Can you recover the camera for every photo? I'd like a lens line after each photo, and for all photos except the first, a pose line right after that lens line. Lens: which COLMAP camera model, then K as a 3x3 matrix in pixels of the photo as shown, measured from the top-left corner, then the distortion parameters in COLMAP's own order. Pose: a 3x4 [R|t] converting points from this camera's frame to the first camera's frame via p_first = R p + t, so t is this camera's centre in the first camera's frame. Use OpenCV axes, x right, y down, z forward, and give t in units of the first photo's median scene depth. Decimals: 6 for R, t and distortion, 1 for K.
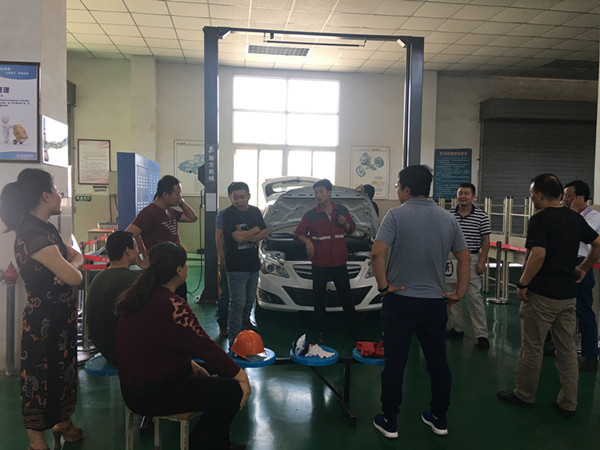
lens RADIAL K [[509.6, 0, 302.0], [0, 509.6, 224.2], [0, 0, 1]] dist [0.094766, -0.117631]
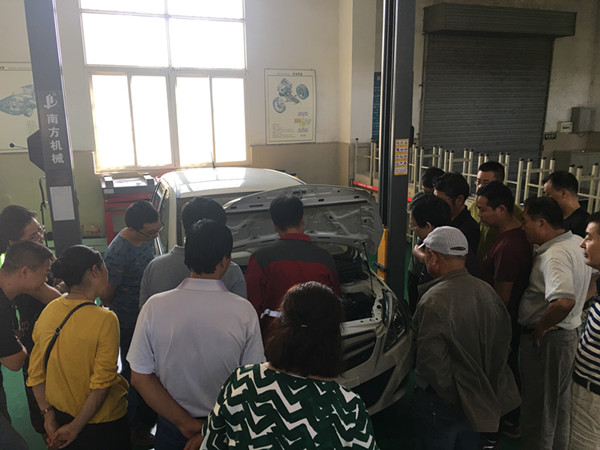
lens RADIAL K [[509.6, 0, 298.6], [0, 509.6, 225.6], [0, 0, 1]] dist [0.094766, -0.117631]
pose [[0.968714, -0.077250, 0.235850, -0.044089], [0.033211, 0.982125, 0.185275, -0.070717], [-0.245947, -0.171645, 0.953964, 0.271232]]
